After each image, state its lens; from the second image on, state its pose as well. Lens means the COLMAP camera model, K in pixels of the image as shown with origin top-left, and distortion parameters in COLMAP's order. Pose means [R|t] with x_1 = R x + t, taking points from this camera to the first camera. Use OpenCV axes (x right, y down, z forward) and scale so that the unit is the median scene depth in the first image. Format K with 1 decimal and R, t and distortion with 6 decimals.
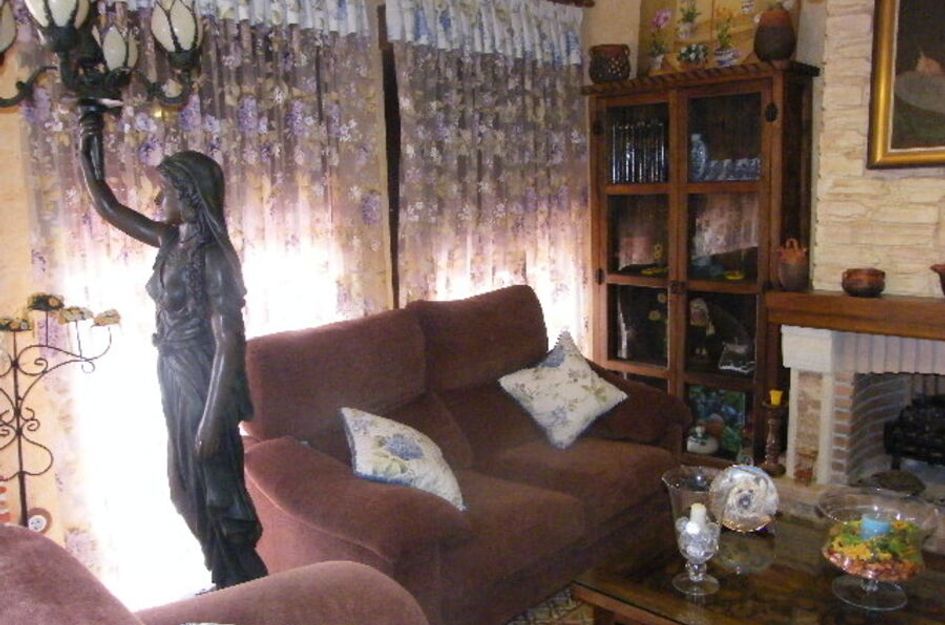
lens RADIAL K [[765.1, 0, 456.4], [0, 765.1, 313.3], [0, 0, 1]] dist [-0.138098, 0.114529]
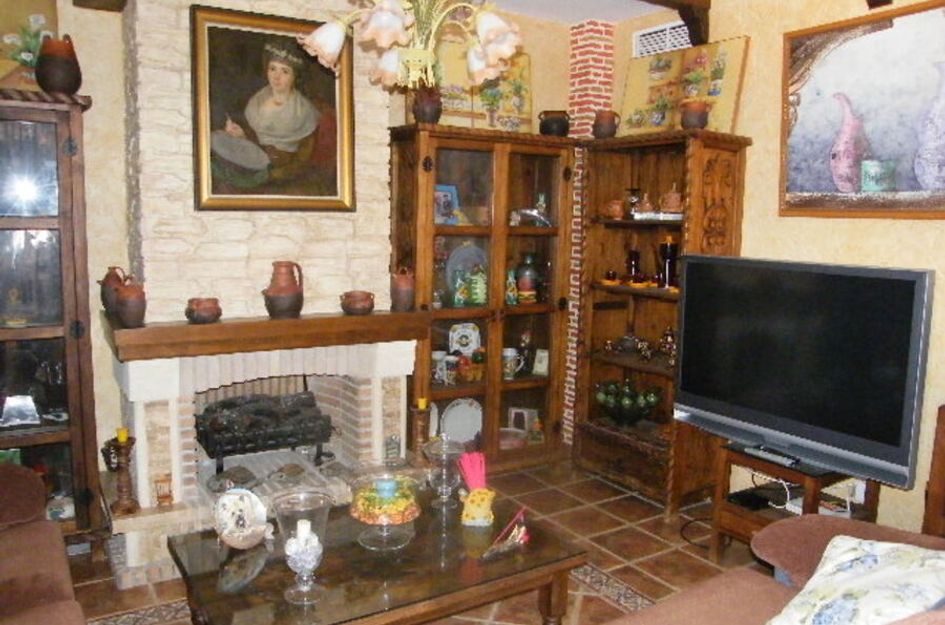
lens RADIAL K [[765.1, 0, 471.5], [0, 765.1, 310.1], [0, 0, 1]] dist [-0.138098, 0.114529]
pose [[0.228862, -0.084084, 0.969821, -0.439449], [0.125243, 0.990526, 0.056324, -0.052482], [-0.965368, 0.108573, 0.237225, 0.314344]]
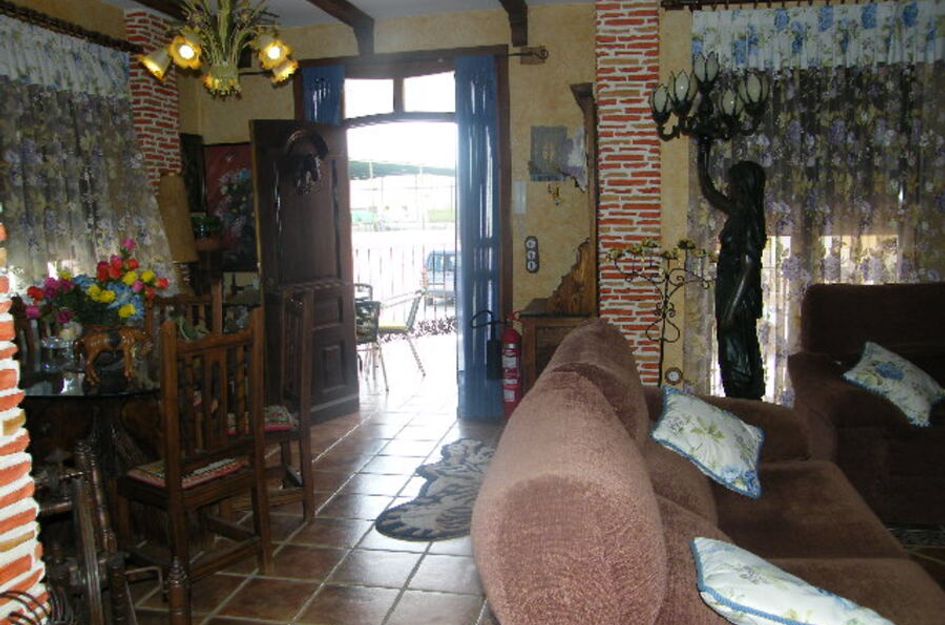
lens RADIAL K [[765.1, 0, 451.4], [0, 765.1, 310.2], [0, 0, 1]] dist [-0.138098, 0.114529]
pose [[0.533304, 0.133959, -0.835249, 0.509012], [-0.126431, 0.988914, 0.077878, 0.052987], [0.836422, 0.064069, 0.544329, -0.336028]]
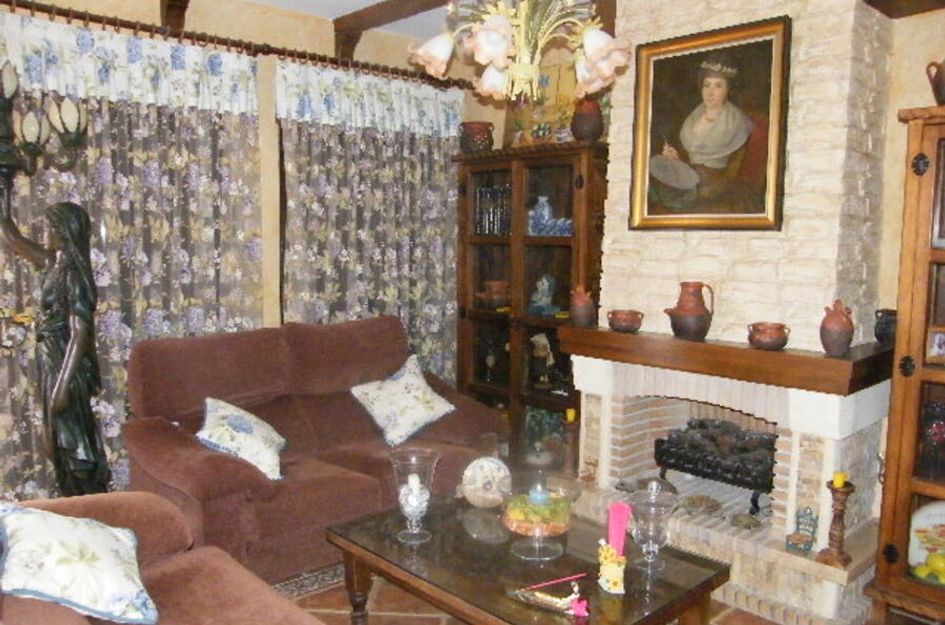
lens RADIAL K [[765.1, 0, 485.0], [0, 765.1, 316.5], [0, 0, 1]] dist [-0.138098, 0.114529]
pose [[0.998254, 0.046534, -0.036387, 0.338752], [-0.048494, 0.997310, -0.054965, 0.029504], [0.033731, 0.056633, 0.997825, -0.257329]]
